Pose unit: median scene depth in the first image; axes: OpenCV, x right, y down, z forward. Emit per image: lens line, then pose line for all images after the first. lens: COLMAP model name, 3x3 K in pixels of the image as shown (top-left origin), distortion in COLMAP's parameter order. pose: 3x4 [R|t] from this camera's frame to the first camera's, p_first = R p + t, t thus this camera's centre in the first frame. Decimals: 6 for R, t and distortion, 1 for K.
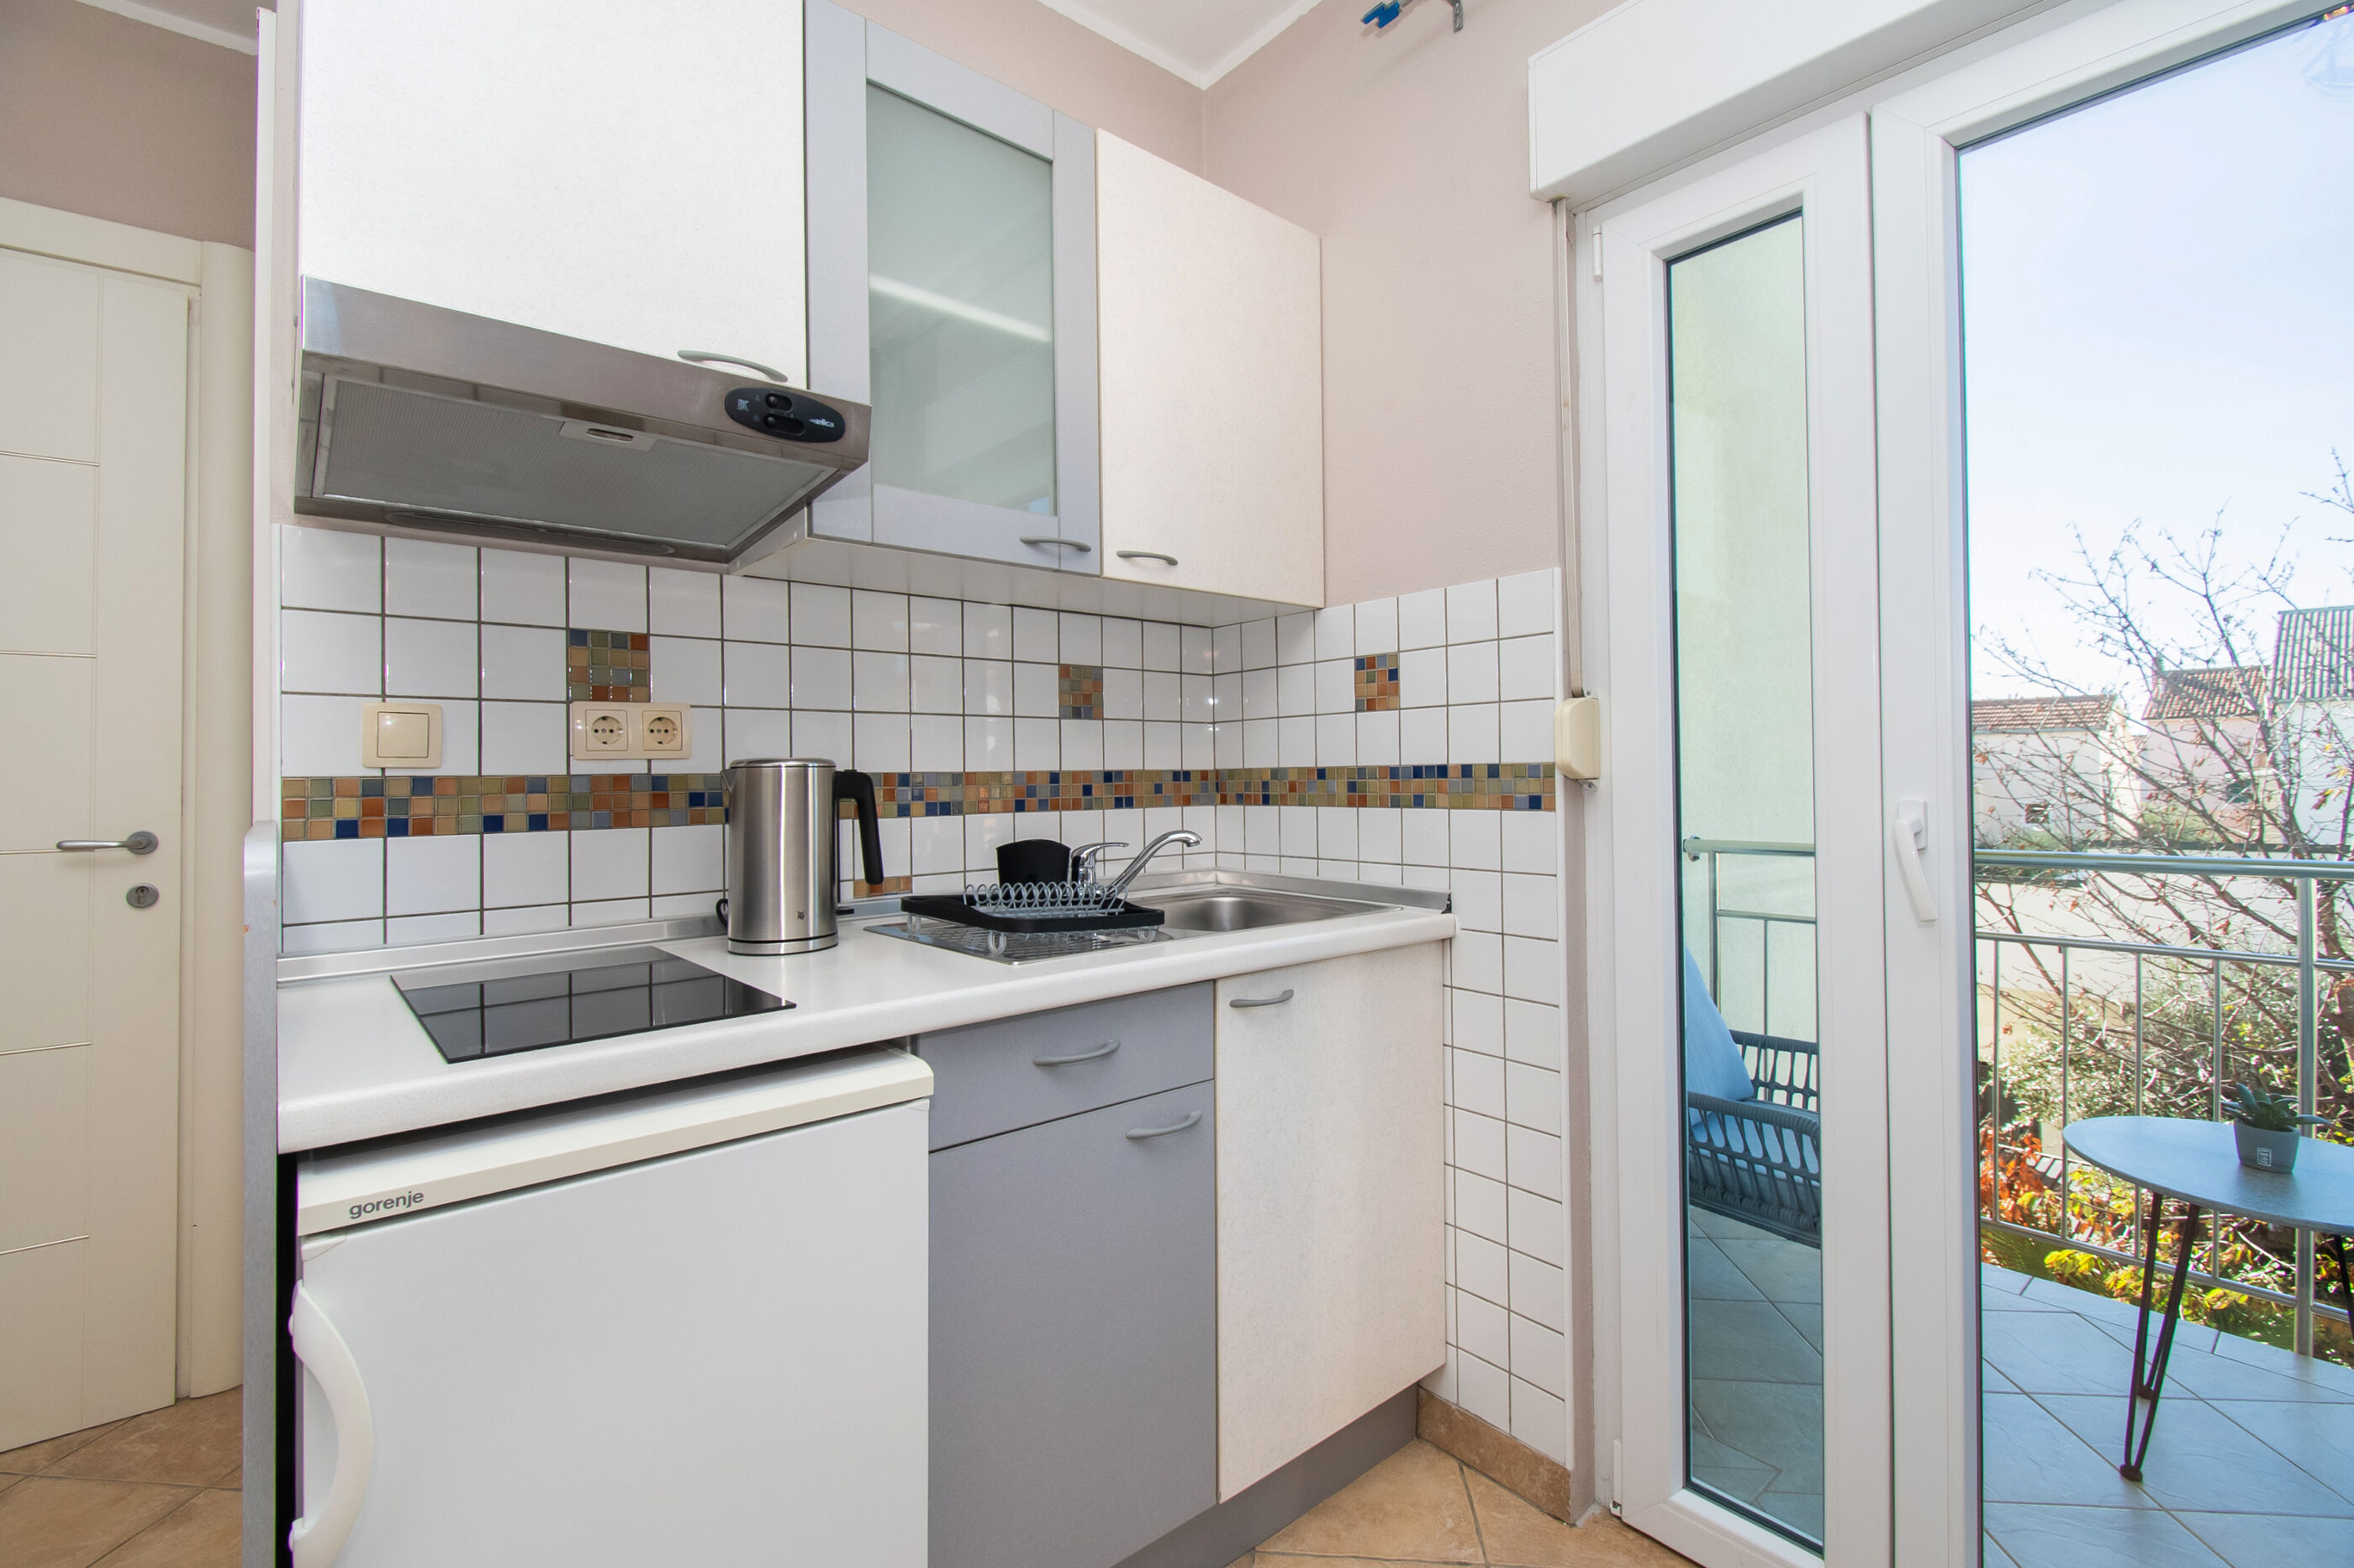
lens RADIAL K [[1060.1, 0, 1214.5], [0, 1060.1, 775.3], [0, 0, 1]] dist [-0.017601, -0.004138]
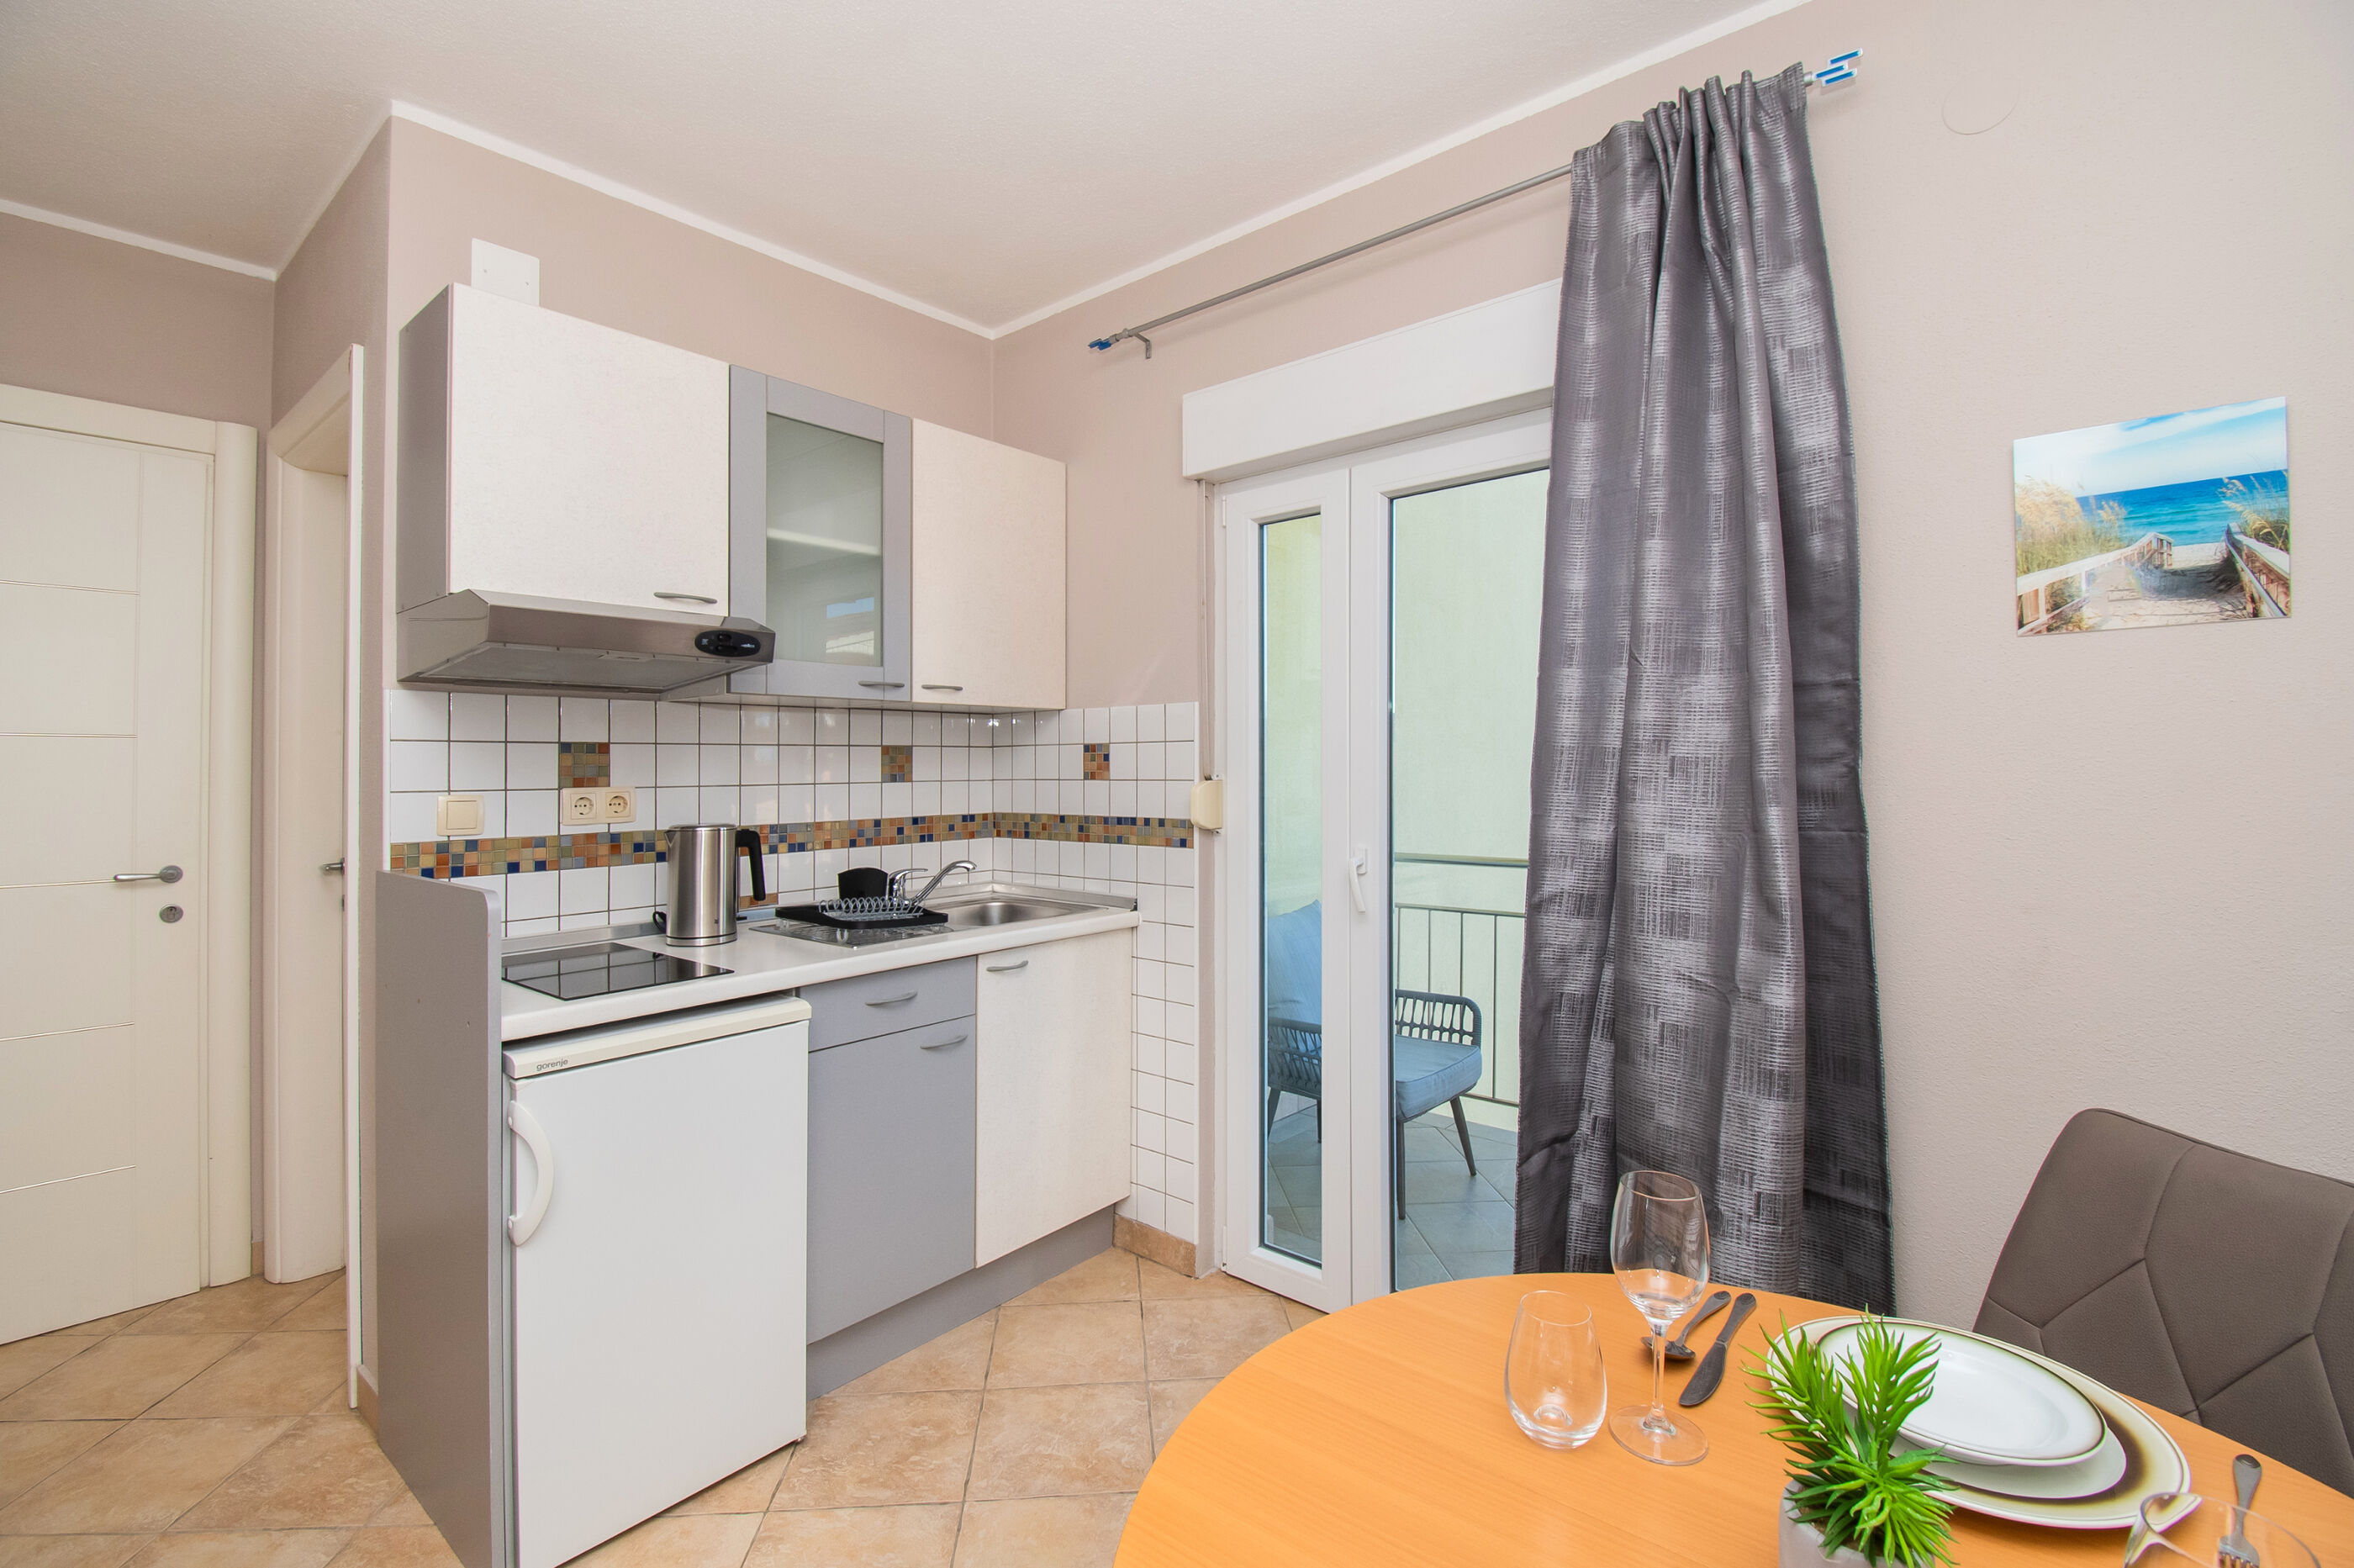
lens RADIAL K [[1060.1, 0, 1239.7], [0, 1060.1, 741.1], [0, 0, 1]] dist [-0.017601, -0.004138]
pose [[0.982168, 0.010901, 0.187688, 0.081554], [-0.006749, 0.999718, -0.022746, -0.100130], [-0.187884, 0.021074, 0.981965, -0.663418]]
